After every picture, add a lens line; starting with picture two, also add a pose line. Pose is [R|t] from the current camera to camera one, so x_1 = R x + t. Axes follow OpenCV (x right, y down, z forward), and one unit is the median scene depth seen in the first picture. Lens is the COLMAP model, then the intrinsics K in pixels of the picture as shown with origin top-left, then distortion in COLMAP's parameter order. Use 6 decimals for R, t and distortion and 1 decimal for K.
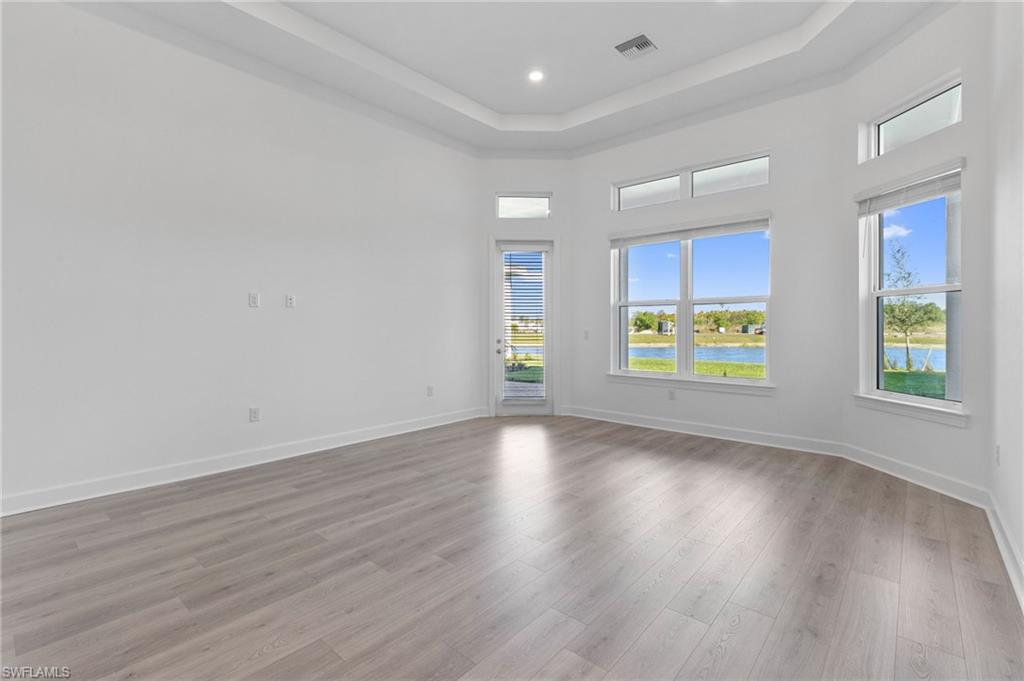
lens RADIAL K [[461.0, 0, 509.6], [0, 461.0, 319.0], [0, 0, 1]] dist [-0.001435, 0.001810]
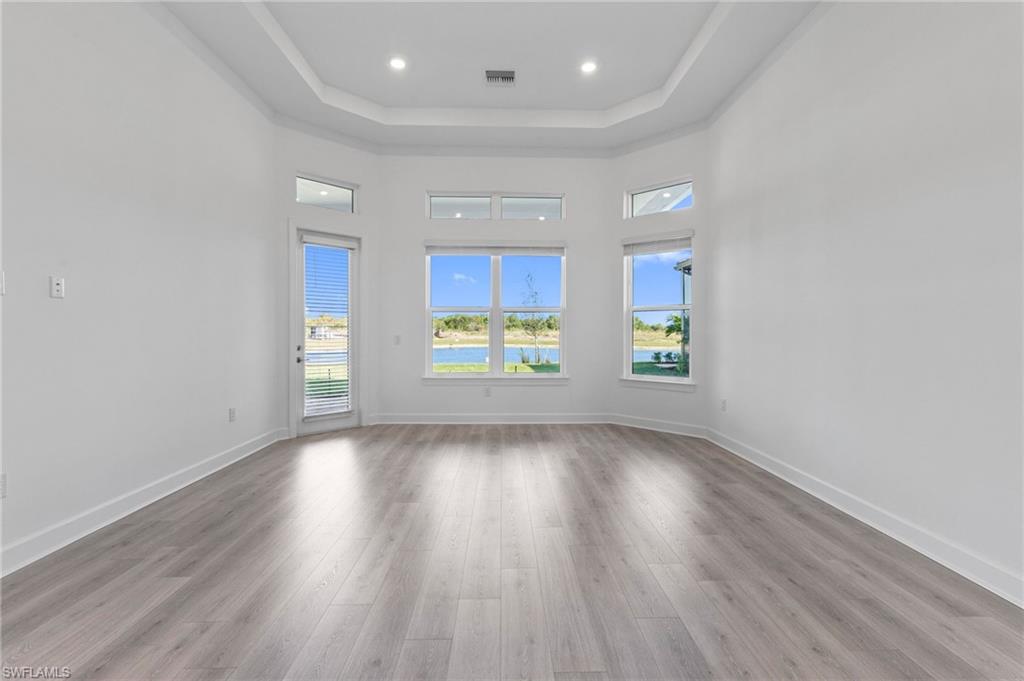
lens RADIAL K [[461.0, 0, 513.6], [0, 461.0, 330.4], [0, 0, 1]] dist [-0.001435, 0.001810]
pose [[0.731390, 0.002749, 0.681953, -0.356130], [-0.012527, 0.999877, 0.009403, 0.002973], [-0.681844, -0.015420, 0.731335, 0.126972]]
